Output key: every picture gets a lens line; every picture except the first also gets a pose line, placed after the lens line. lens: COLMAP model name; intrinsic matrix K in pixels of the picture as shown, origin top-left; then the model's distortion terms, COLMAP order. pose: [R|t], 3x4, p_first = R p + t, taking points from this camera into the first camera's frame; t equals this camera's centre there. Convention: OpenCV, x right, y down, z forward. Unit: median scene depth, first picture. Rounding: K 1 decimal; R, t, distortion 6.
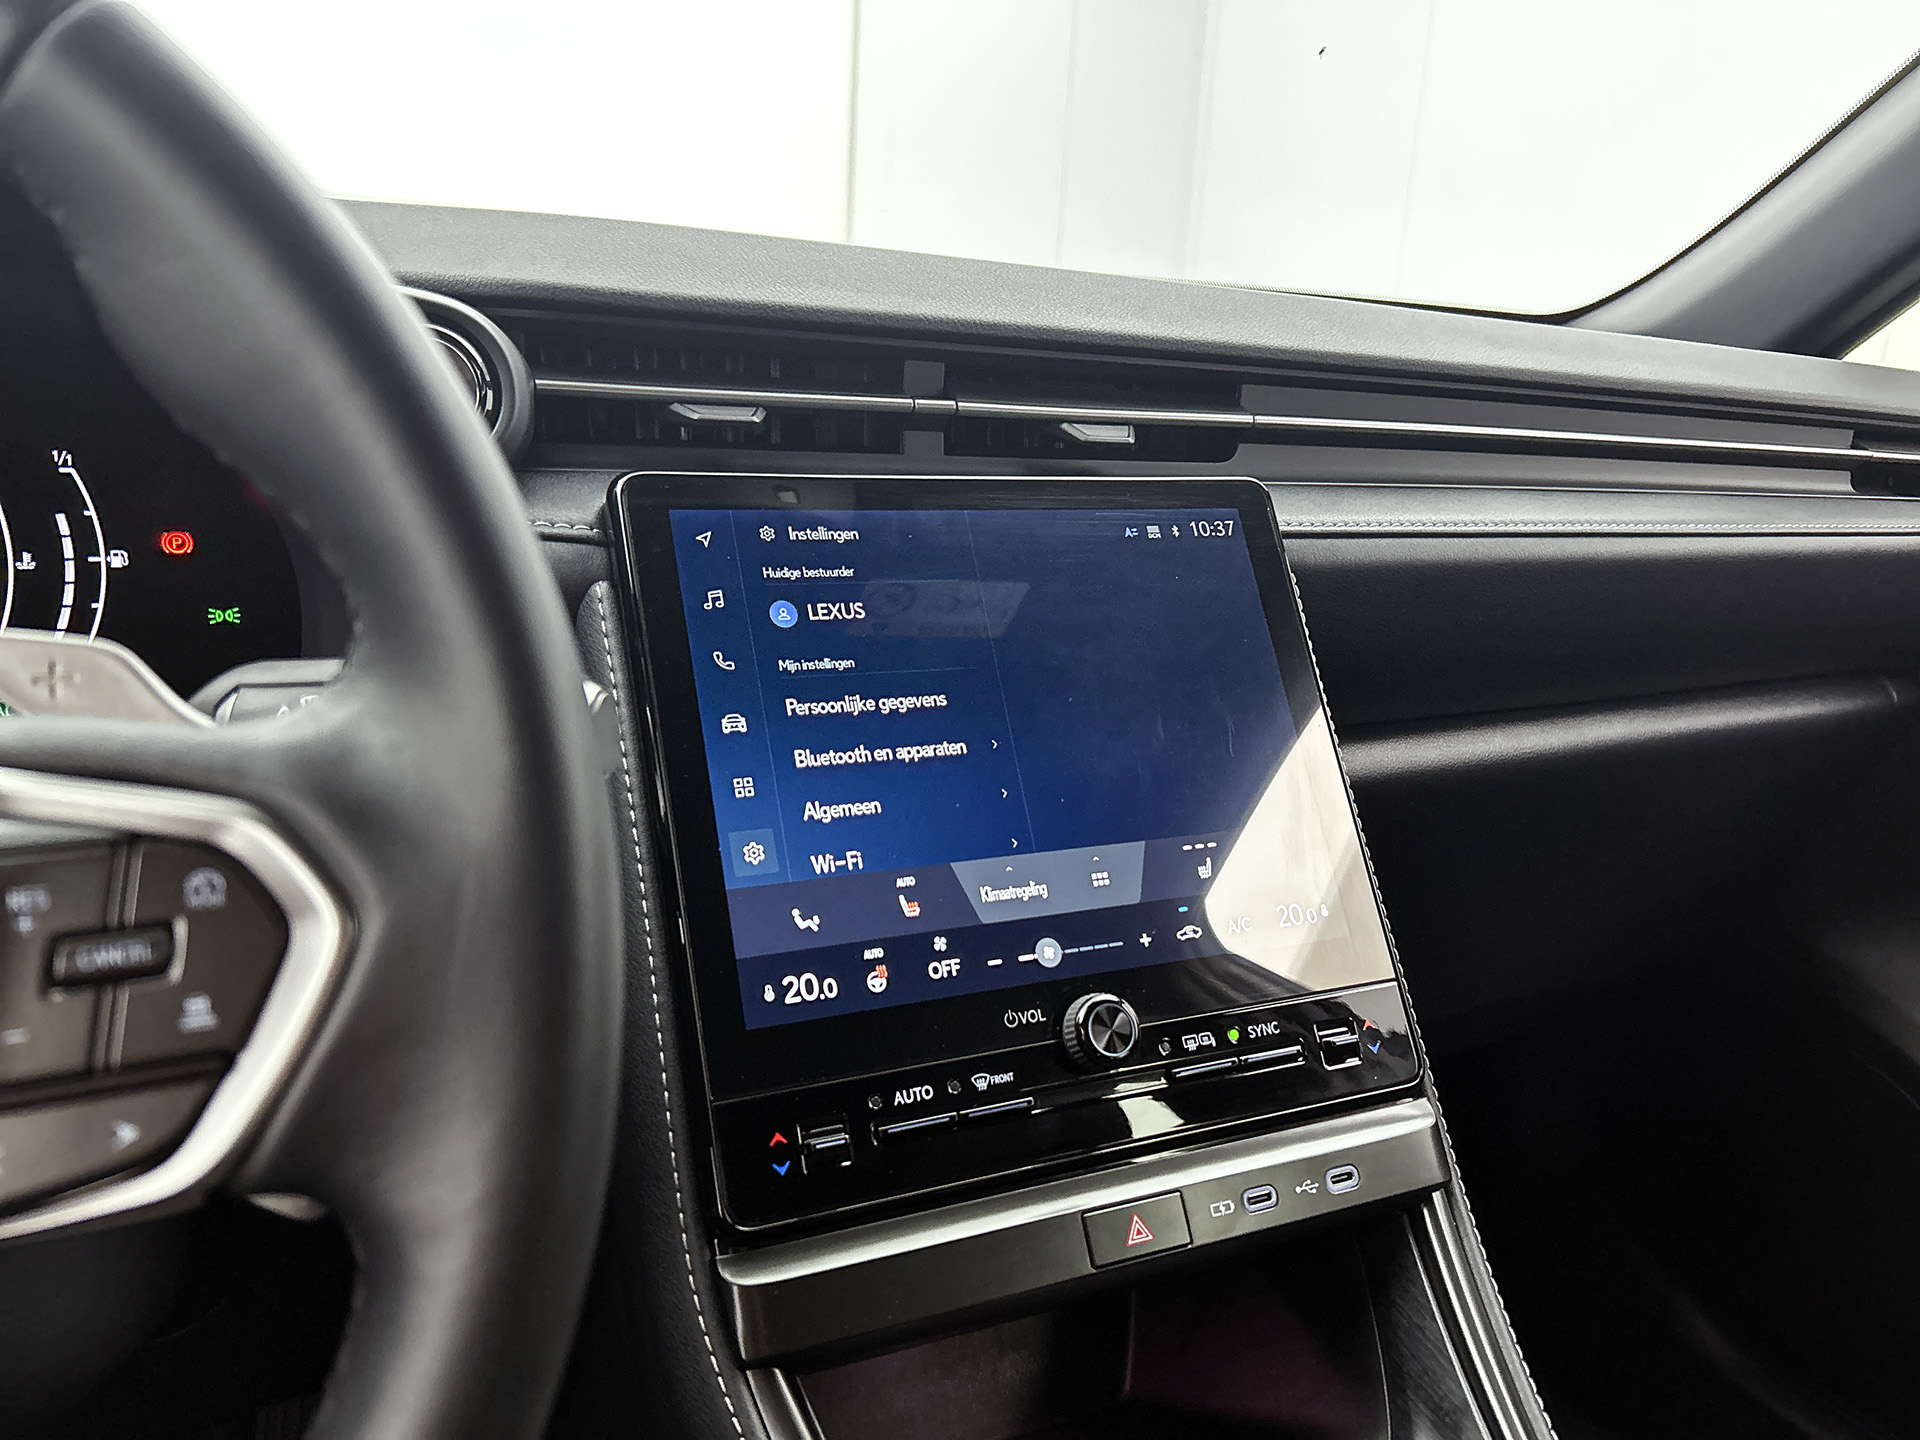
lens RADIAL K [[1461.1, 0, 965.8], [0, 1461.1, 714.5], [0, 0, 1]] dist [0.054853, -0.067257]
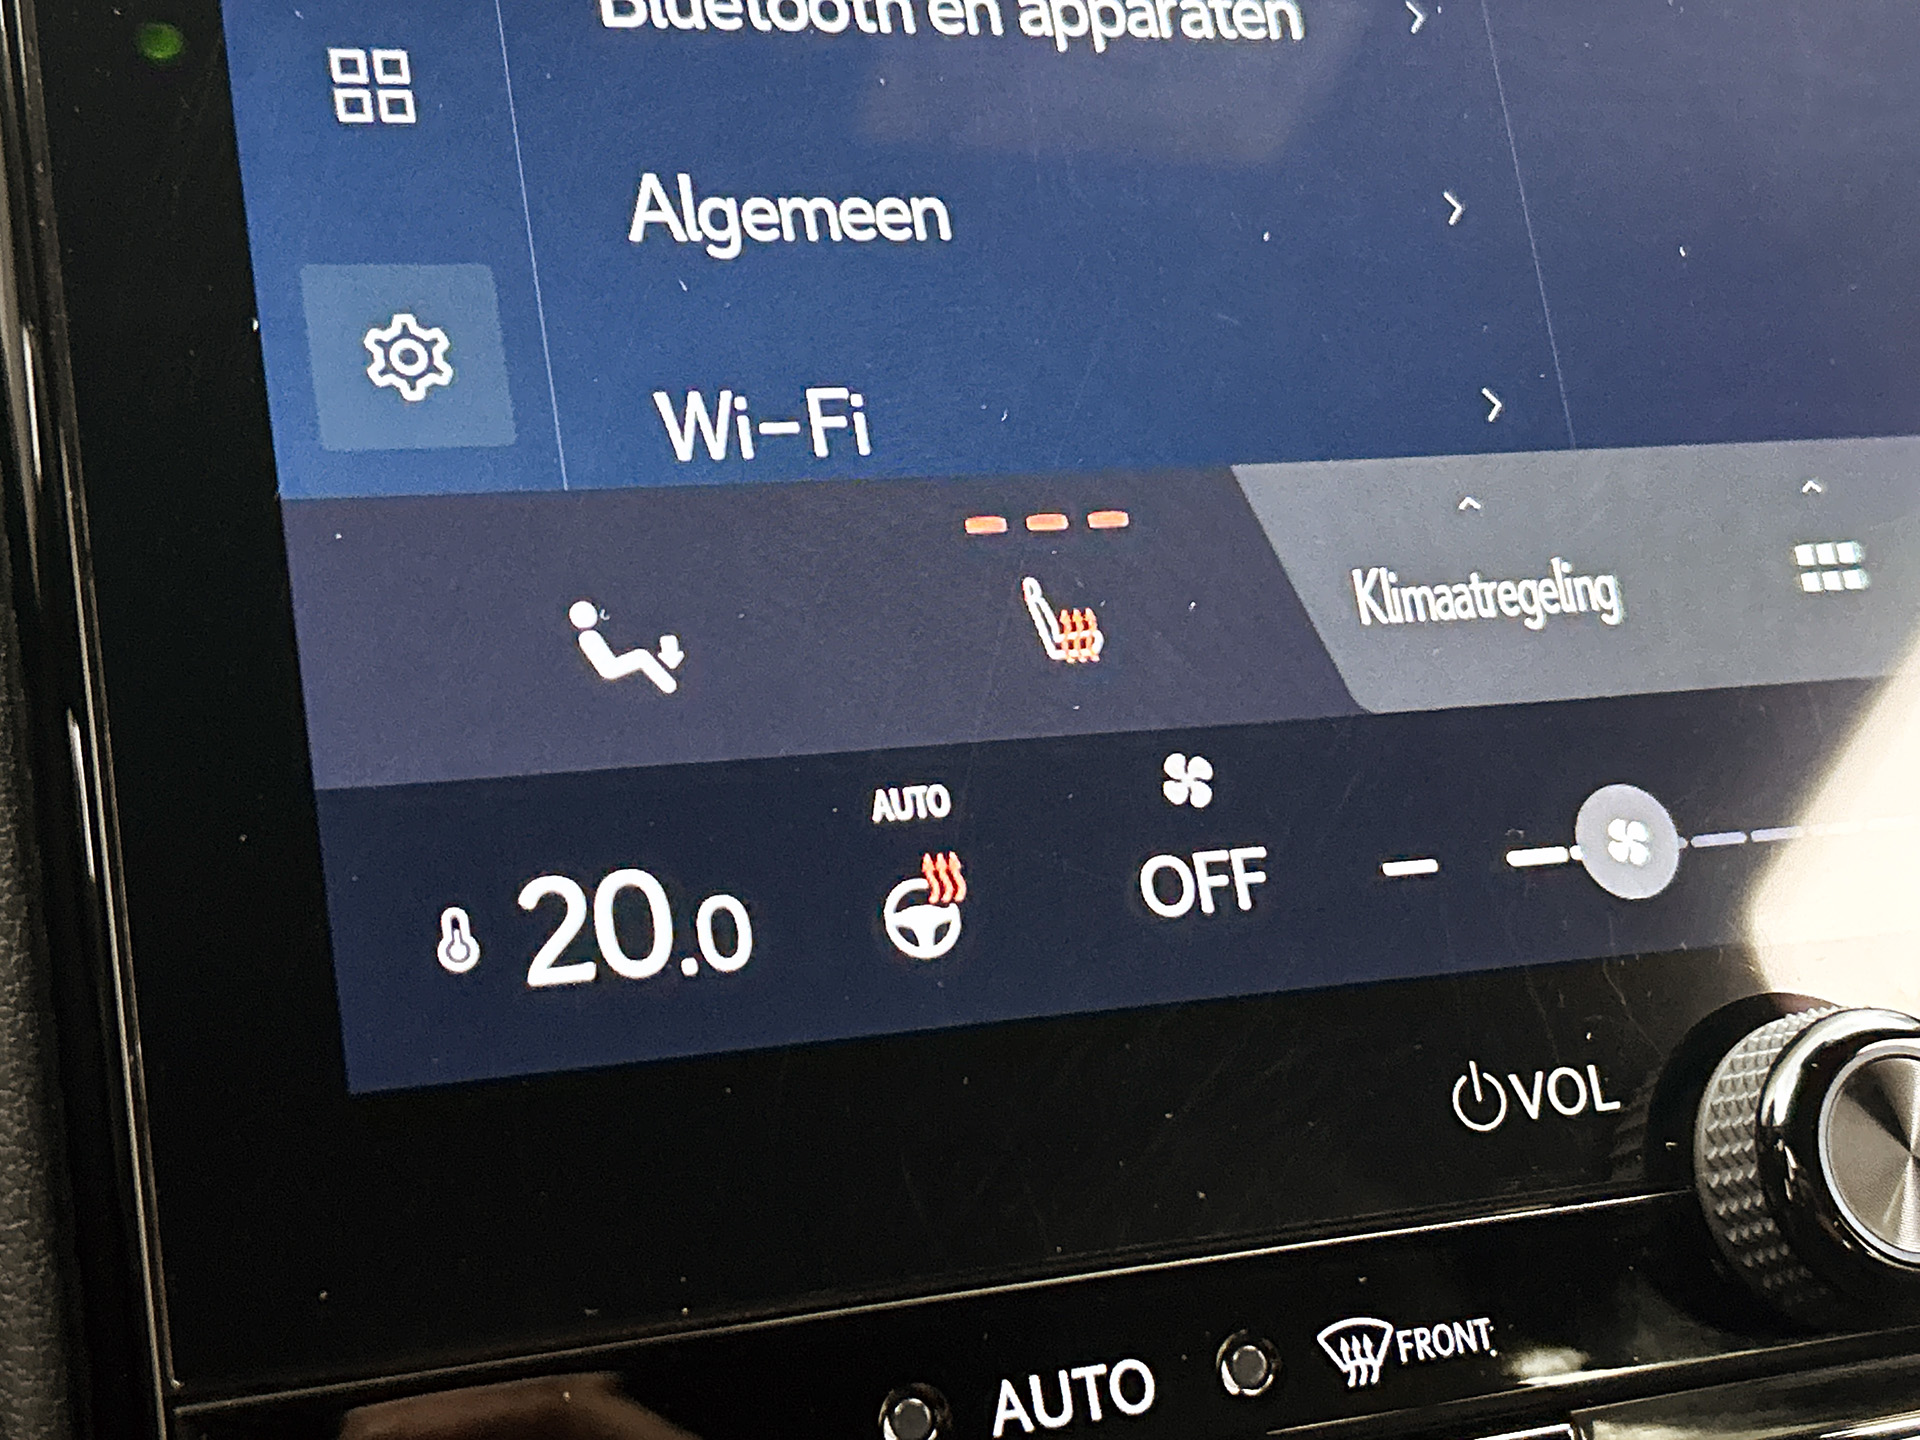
lens RADIAL K [[3273.1, 0, 970.0], [0, 3273.1, 715.7], [0, 0, 1]] dist [0.143734, 0.000000]
pose [[0.998516, 0.020321, -0.050529, -0.026137], [-0.017953, 0.998739, 0.046875, 0.120322], [0.051418, -0.045898, 0.997622, 0.455621]]
